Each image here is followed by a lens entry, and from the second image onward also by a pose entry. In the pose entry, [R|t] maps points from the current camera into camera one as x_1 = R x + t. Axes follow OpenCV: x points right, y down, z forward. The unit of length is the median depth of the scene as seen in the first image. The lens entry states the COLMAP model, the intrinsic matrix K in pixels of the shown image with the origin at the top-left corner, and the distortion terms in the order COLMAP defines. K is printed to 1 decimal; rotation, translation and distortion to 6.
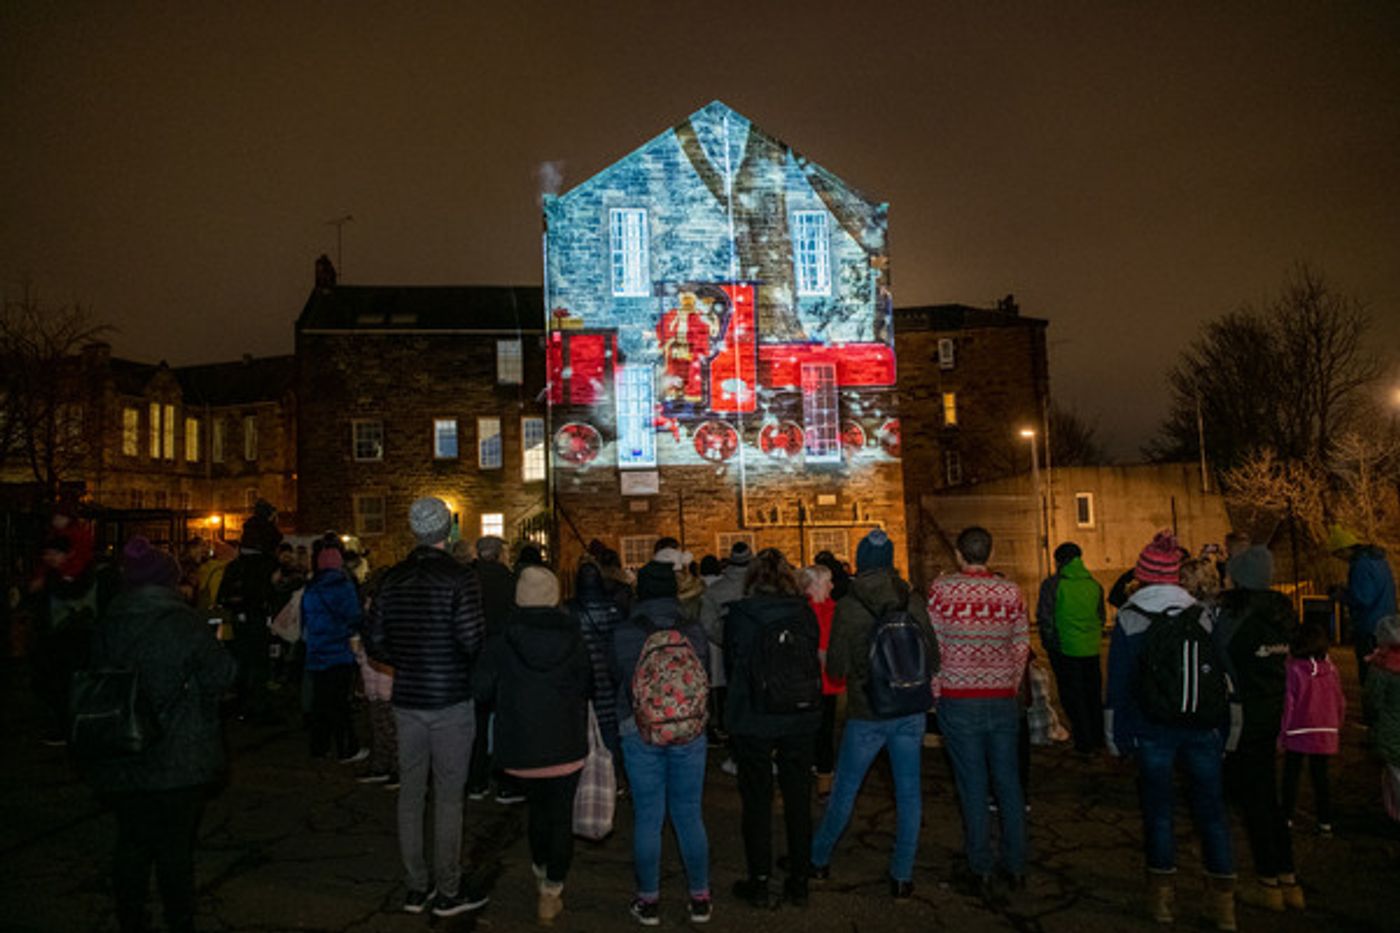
lens RADIAL K [[996.6, 0, 697.7], [0, 996.6, 458.9], [0, 0, 1]] dist [-0.012211, -0.004215]
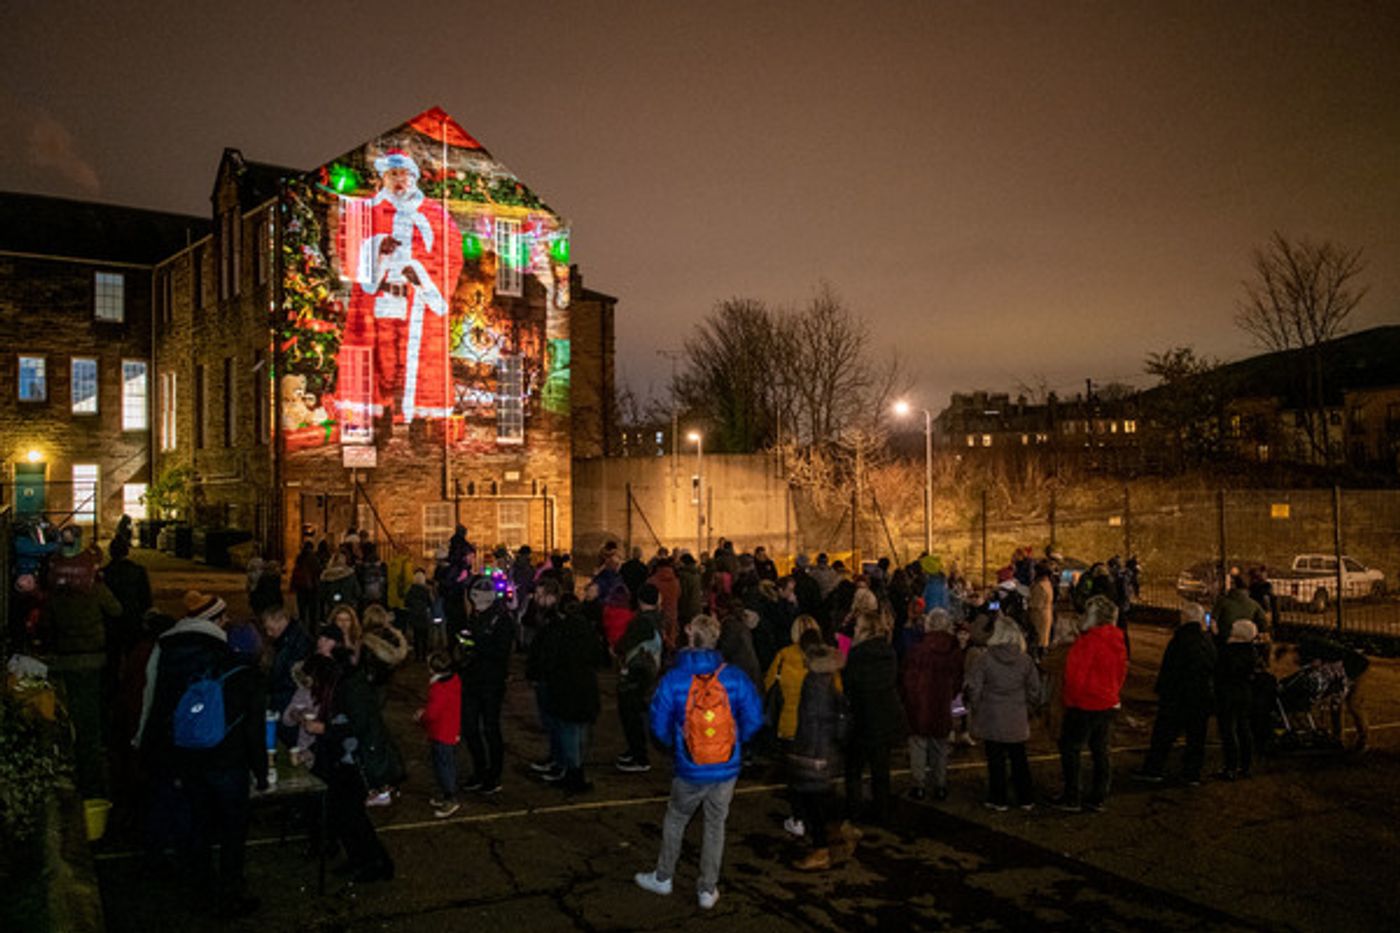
lens RADIAL K [[1180.4, 0, 718.9], [0, 1180.4, 496.0], [0, 0, 1]] dist [-0.081304, 0.039881]
pose [[0.840009, 0.020994, 0.542166, -0.411432], [-0.077751, 0.993596, 0.081990, -0.067101], [-0.536972, -0.111027, 0.836262, -0.277298]]
